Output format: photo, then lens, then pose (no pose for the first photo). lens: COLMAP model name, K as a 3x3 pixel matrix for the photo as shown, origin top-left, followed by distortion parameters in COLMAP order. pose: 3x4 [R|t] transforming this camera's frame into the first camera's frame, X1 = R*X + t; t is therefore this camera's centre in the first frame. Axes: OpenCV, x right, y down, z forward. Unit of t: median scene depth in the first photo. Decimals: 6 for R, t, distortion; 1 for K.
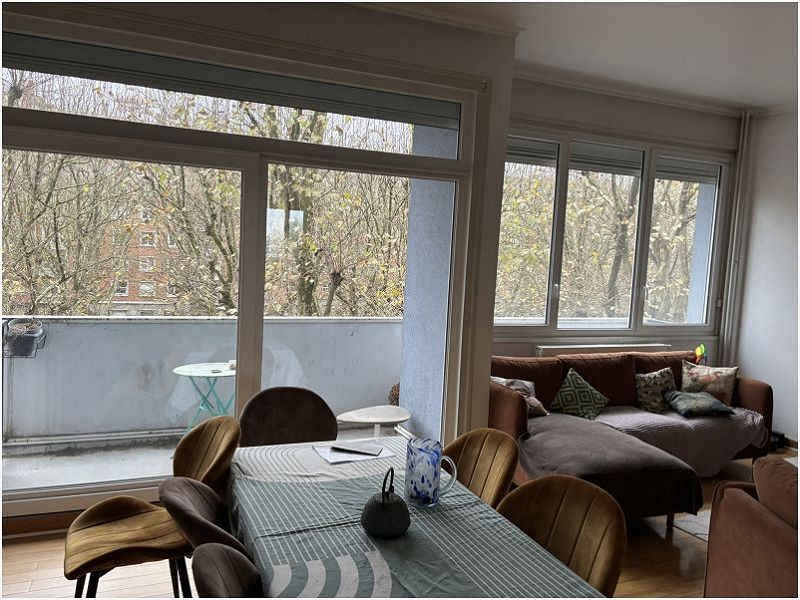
lens RADIAL K [[602.5, 0, 400.0], [0, 602.5, 300.0], [0, 0, 1]] dist [0.021392, -0.001896]
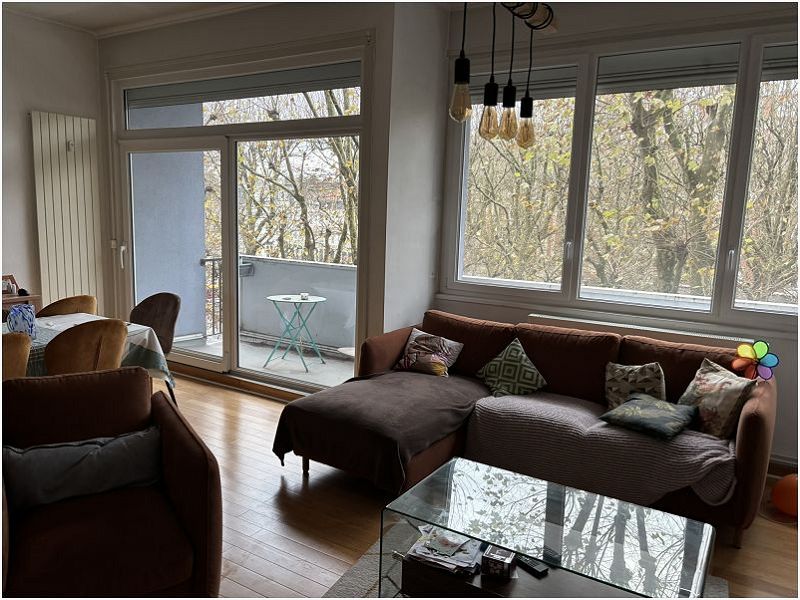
lens RADIAL K [[602.5, 0, 400.0], [0, 602.5, 300.0], [0, 0, 1]] dist [0.021392, -0.001896]
pose [[0.591000, 0.090433, -0.801586, 0.823115], [-0.062648, 0.995840, 0.066159, 0.012748], [0.804235, 0.011118, 0.594207, 0.349283]]
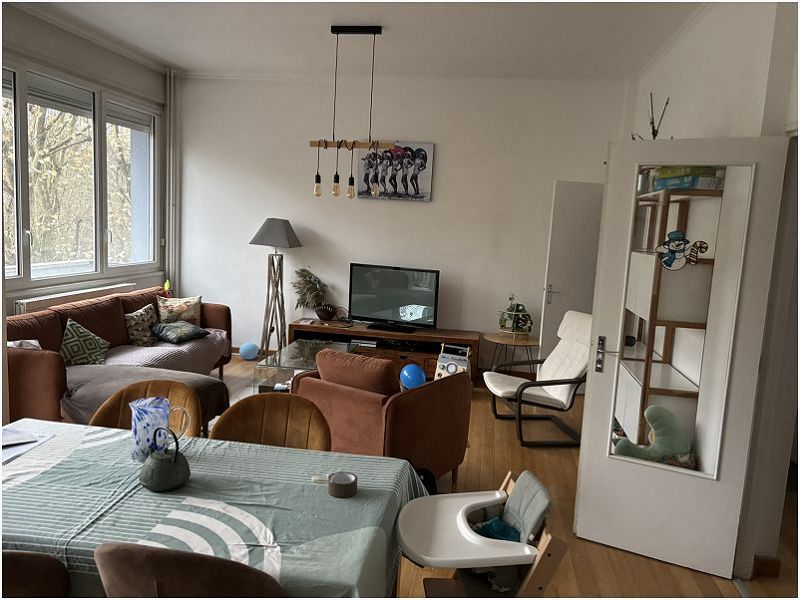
lens RADIAL K [[602.5, 0, 400.0], [0, 602.5, 300.0], [0, 0, 1]] dist [0.021392, -0.001896]
pose [[0.522031, -0.132894, 0.842510, -0.244138], [0.039179, 0.990481, 0.131958, -0.022653], [-0.852026, -0.035878, 0.522268, 0.041736]]
